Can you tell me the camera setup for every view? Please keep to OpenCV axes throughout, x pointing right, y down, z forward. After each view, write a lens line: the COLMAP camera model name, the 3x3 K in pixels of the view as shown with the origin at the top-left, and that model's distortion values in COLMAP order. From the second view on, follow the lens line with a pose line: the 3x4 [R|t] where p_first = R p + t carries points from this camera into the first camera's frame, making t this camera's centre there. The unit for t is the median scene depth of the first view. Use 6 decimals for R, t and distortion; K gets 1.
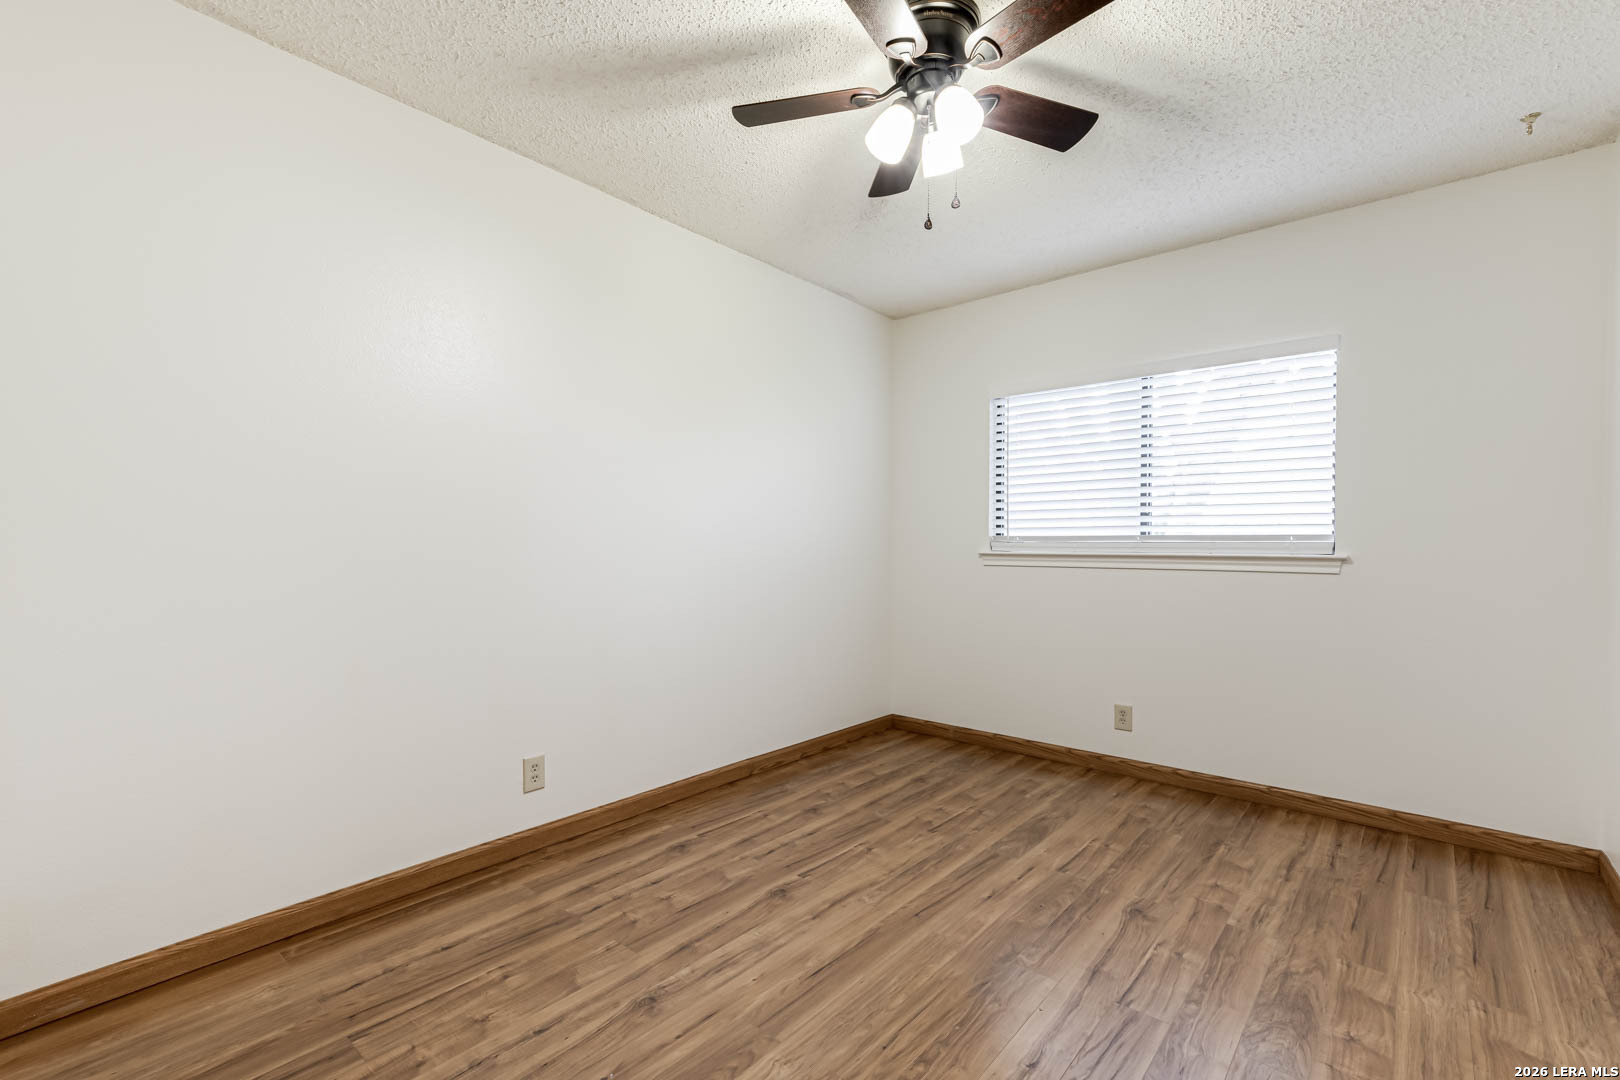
lens RADIAL K [[722.1, 0, 810.6], [0, 722.1, 502.7], [0, 0, 1]] dist [0.014571, -0.000093]
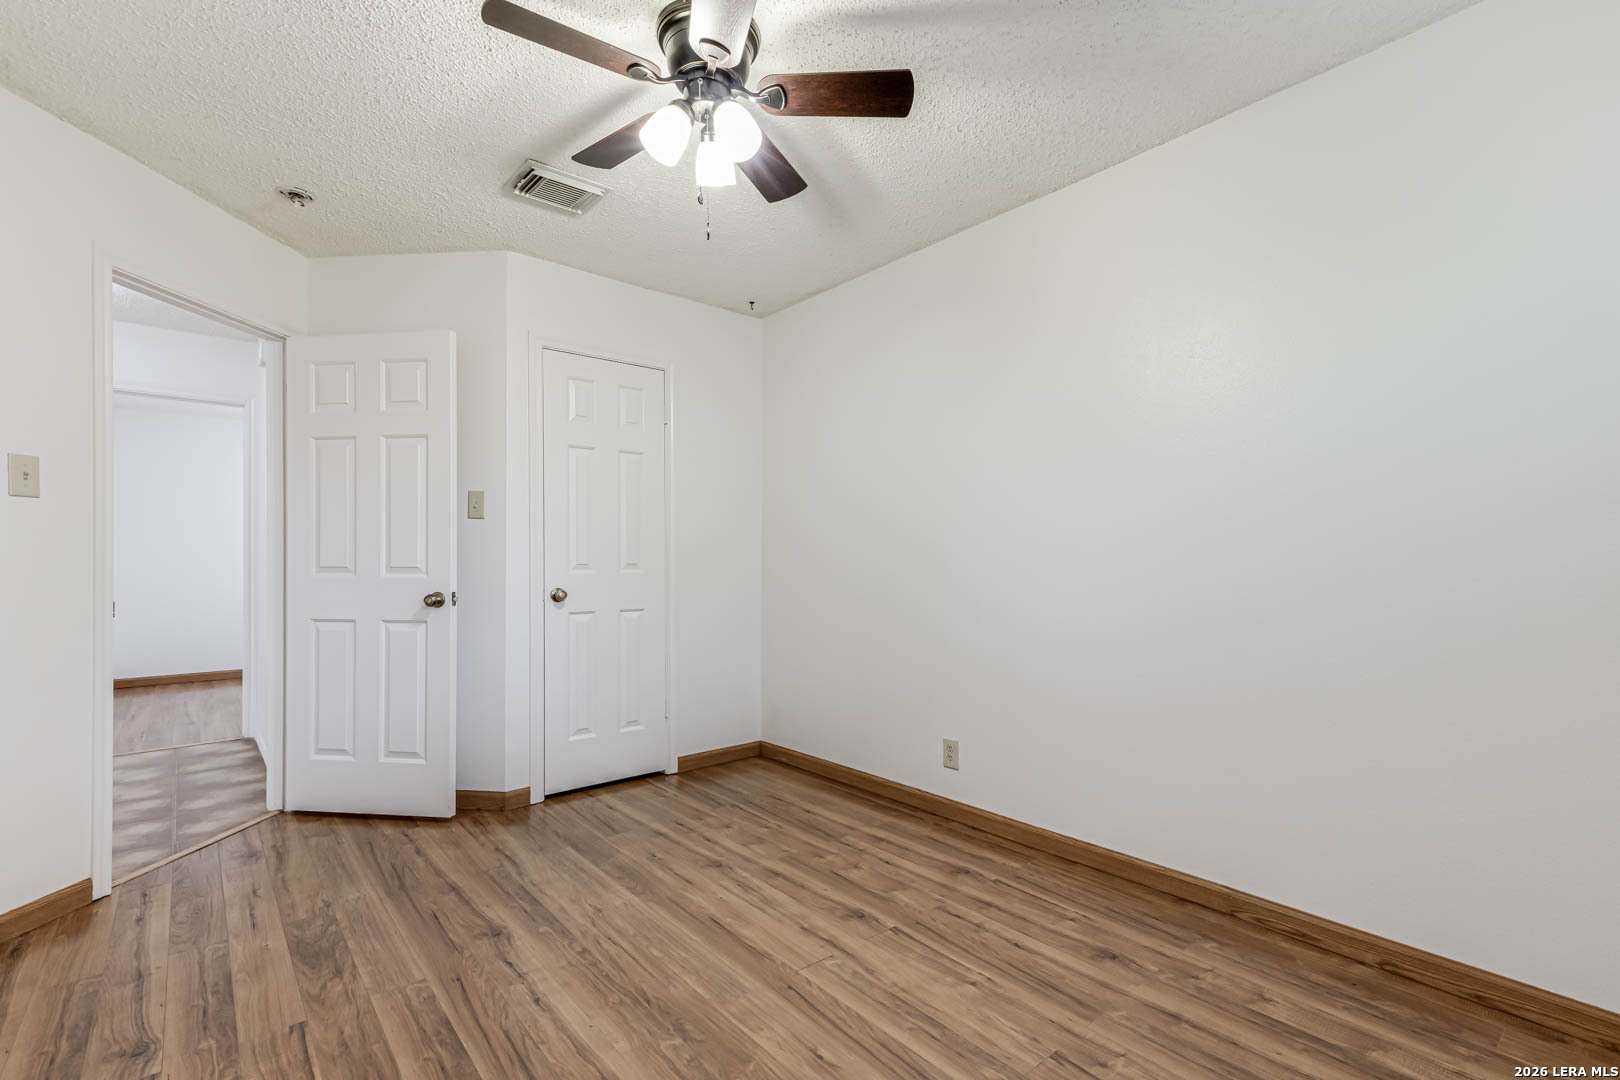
lens RADIAL K [[723.0, 0, 784.6], [0, 723.0, 551.9], [0, 0, 1]] dist [0.023581, -0.000460]
pose [[-0.178973, -0.010905, -0.983793, 0.928638], [0.060183, 0.997945, -0.022011, 0.064882], [0.982012, -0.063147, -0.177949, 1.090619]]
